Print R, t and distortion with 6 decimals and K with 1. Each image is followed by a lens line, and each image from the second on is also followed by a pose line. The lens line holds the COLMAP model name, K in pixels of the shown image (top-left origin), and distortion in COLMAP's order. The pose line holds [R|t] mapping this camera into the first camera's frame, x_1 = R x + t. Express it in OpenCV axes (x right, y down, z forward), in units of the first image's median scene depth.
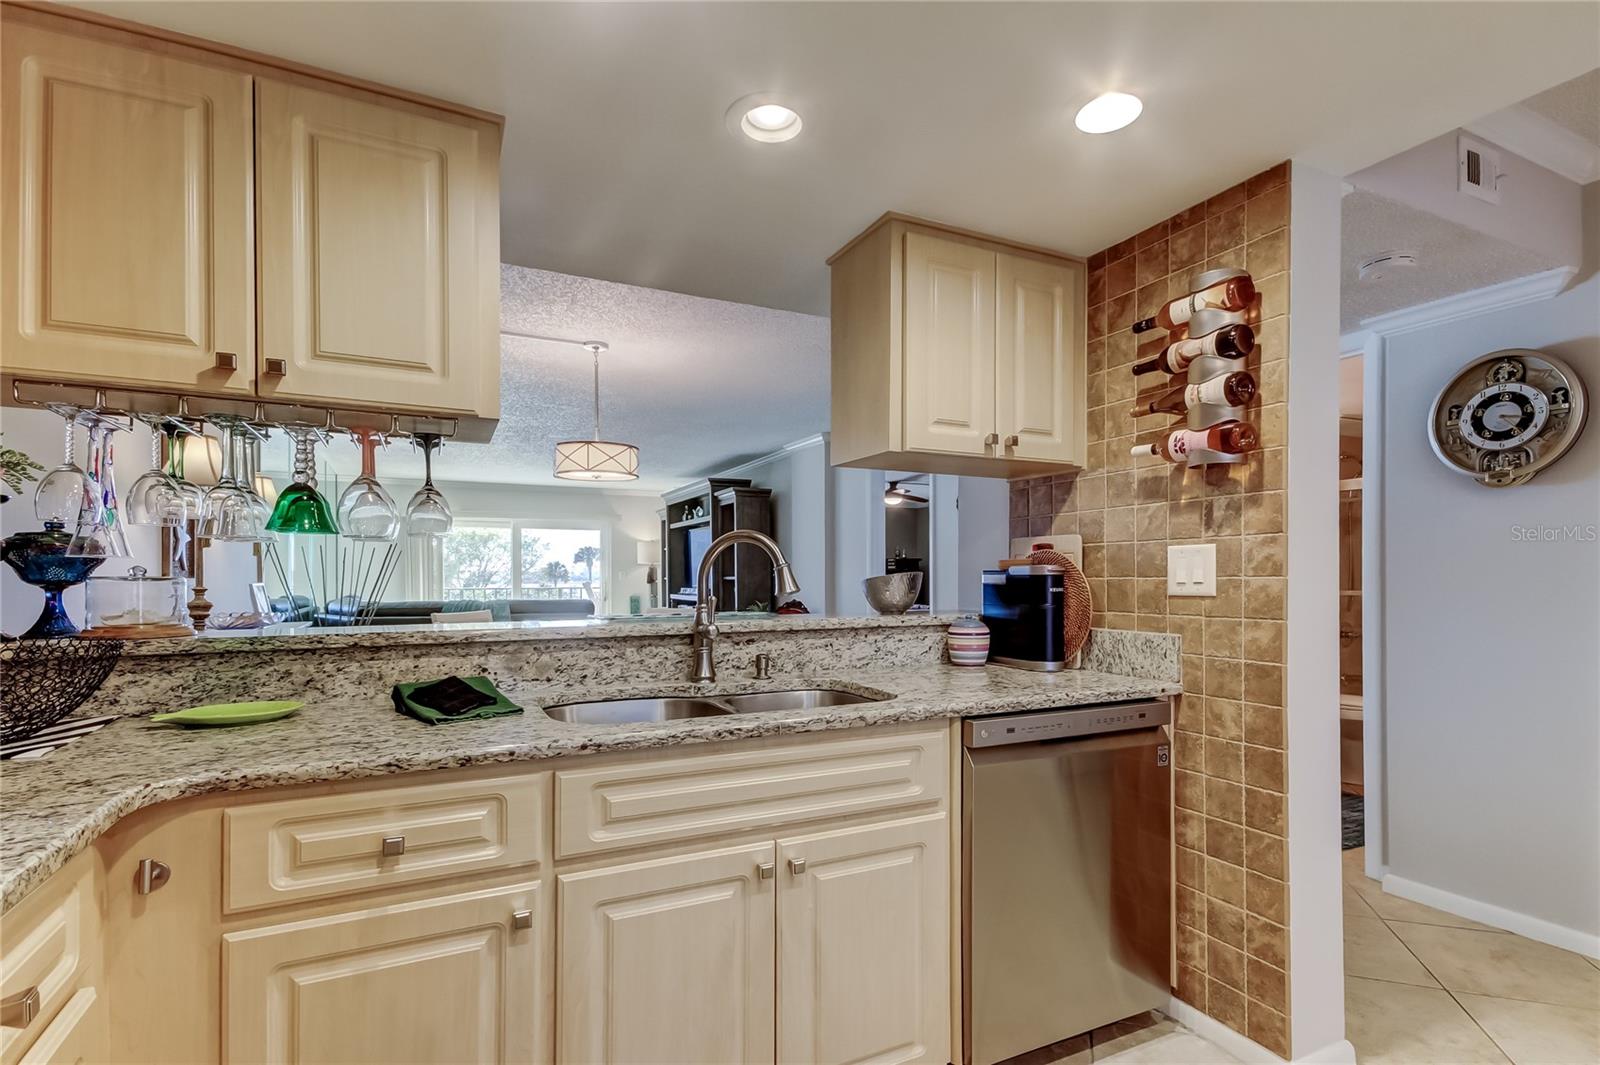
lens RADIAL K [[755.8, 0, 870.0], [0, 755.8, 583.7], [0, 0, 1]] dist [0.026836, -0.008368]
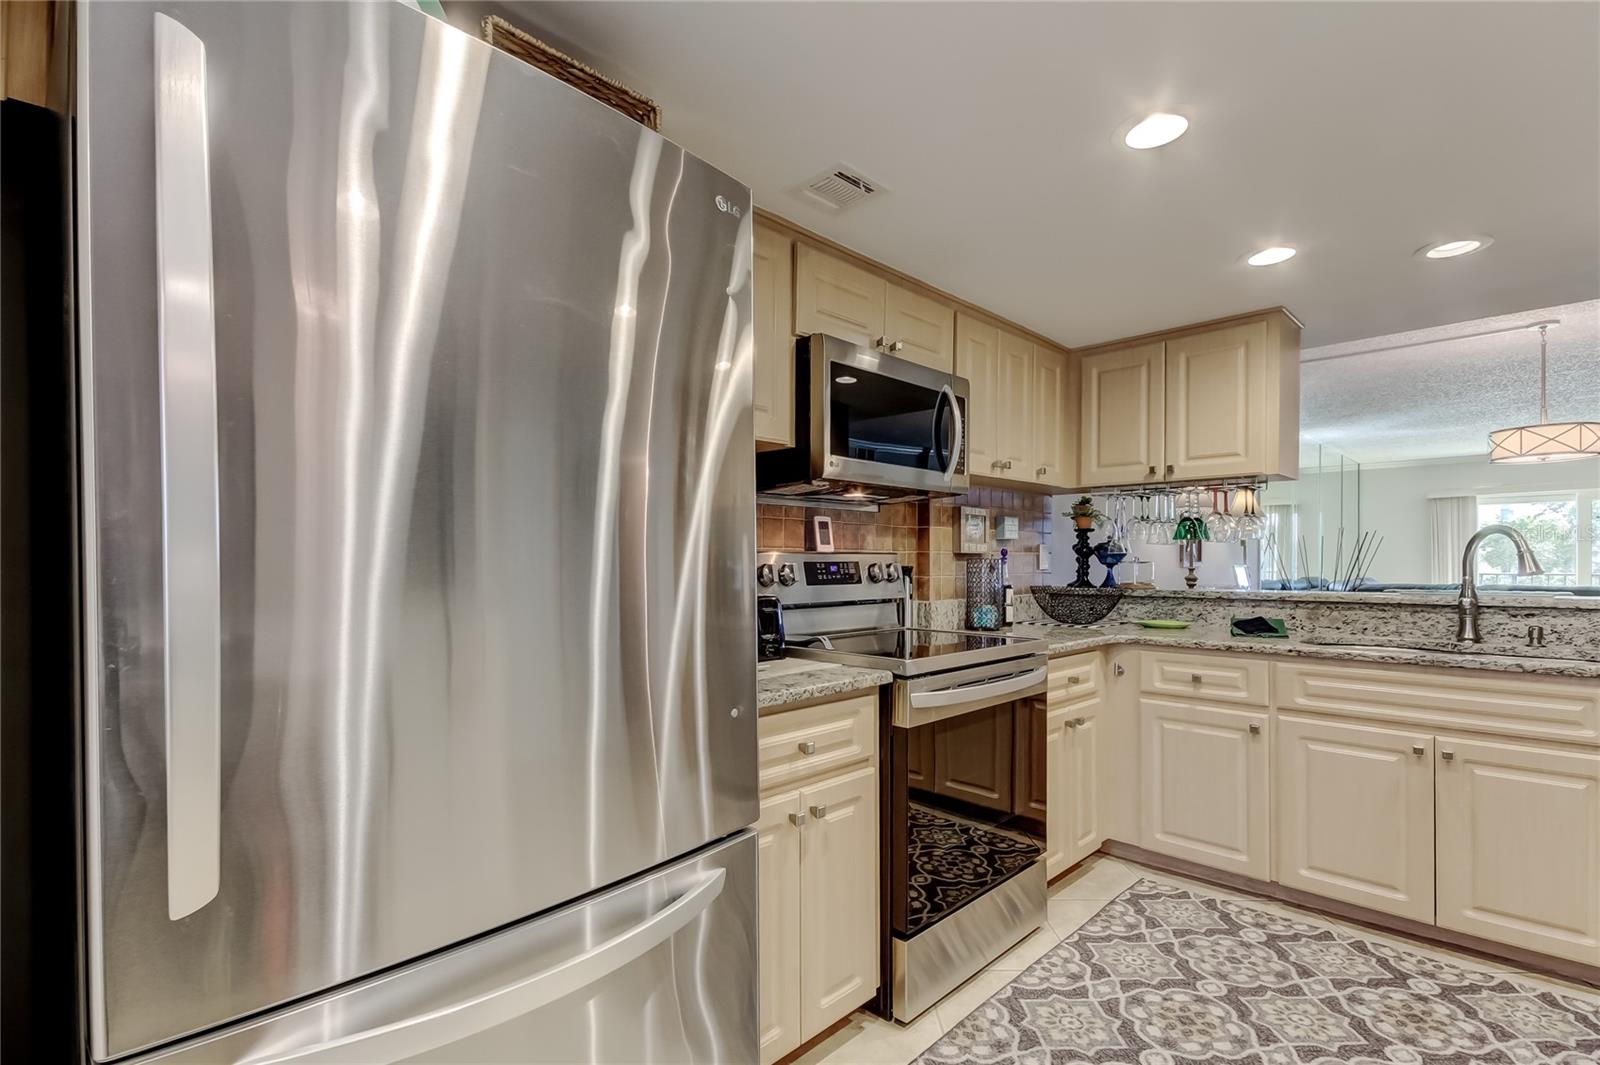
lens RADIAL K [[792.6, 0, 752.2], [0, 792.6, 558.0], [0, 0, 1]] dist [0.014282, 0.001240]
pose [[0.266956, -0.004285, -0.963699, 1.041651], [-0.005798, 0.999965, -0.006053, 0.000940], [0.963691, 0.007203, 0.266922, -0.733844]]
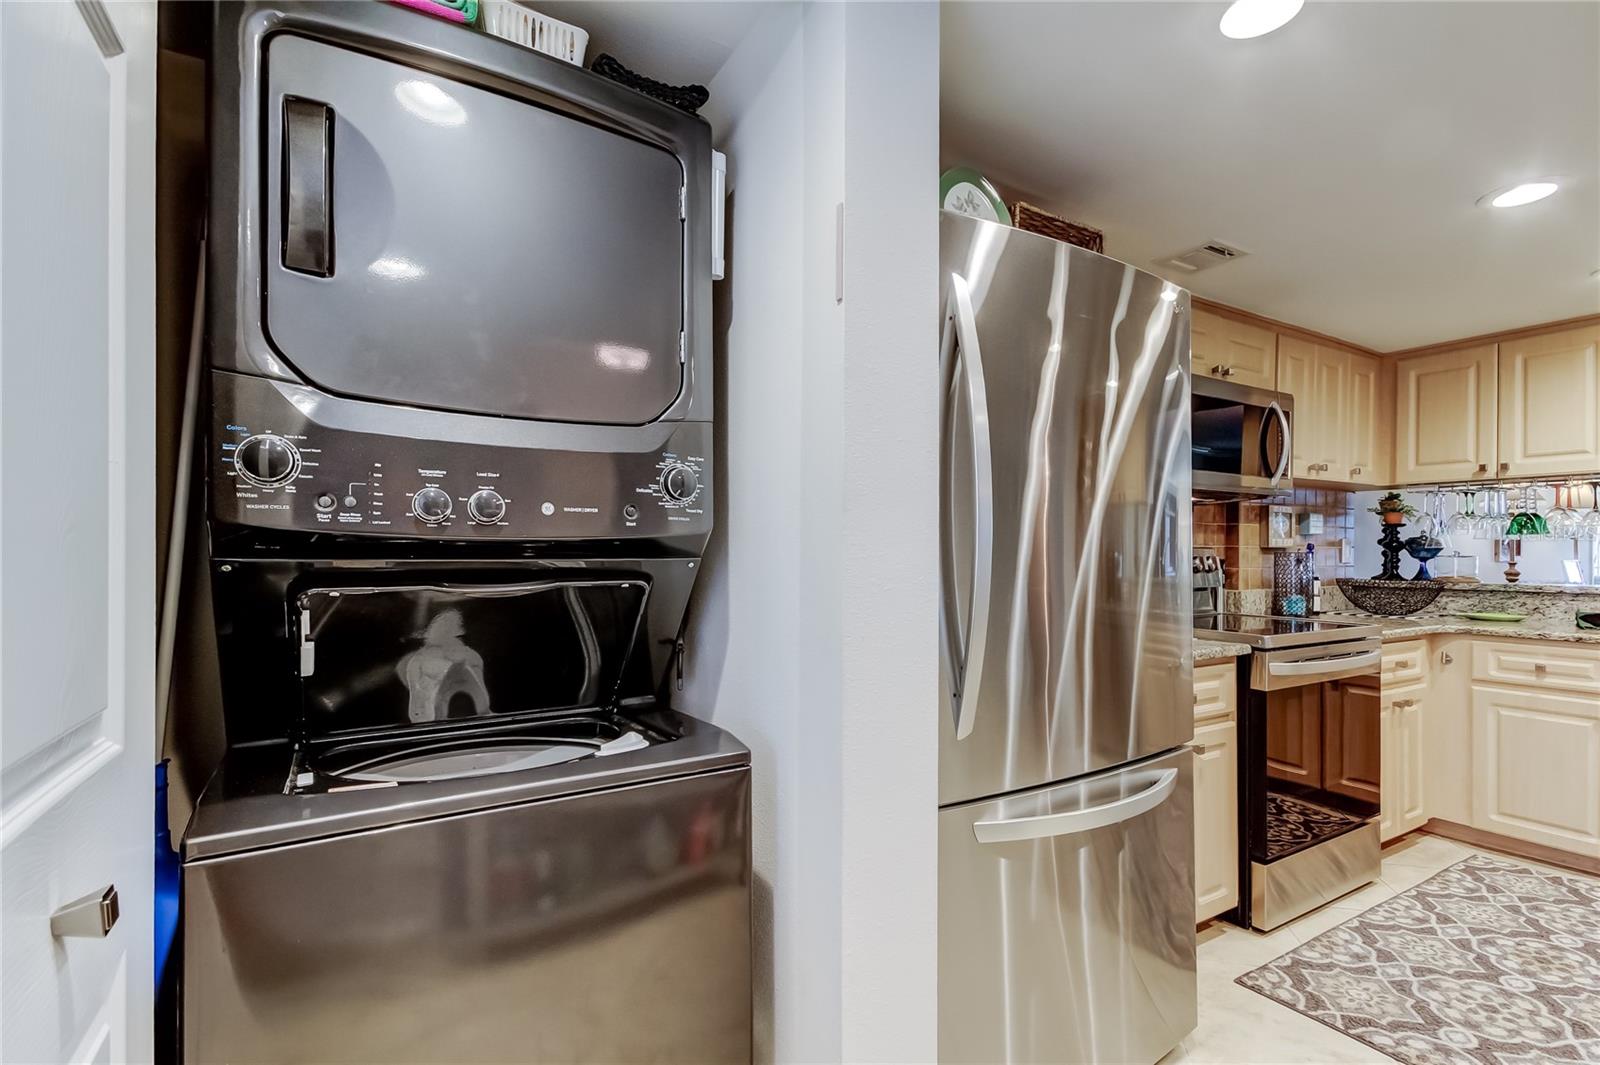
lens RADIAL K [[755.8, 0, 762.8], [0, 755.8, 551.0], [0, 0, 1]] dist [0.026836, -0.008368]
pose [[0.023807, -0.002947, -0.999712, 1.359237], [-0.008490, 0.999959, -0.003150, 0.001434], [0.999681, 0.008563, 0.023781, -1.178358]]
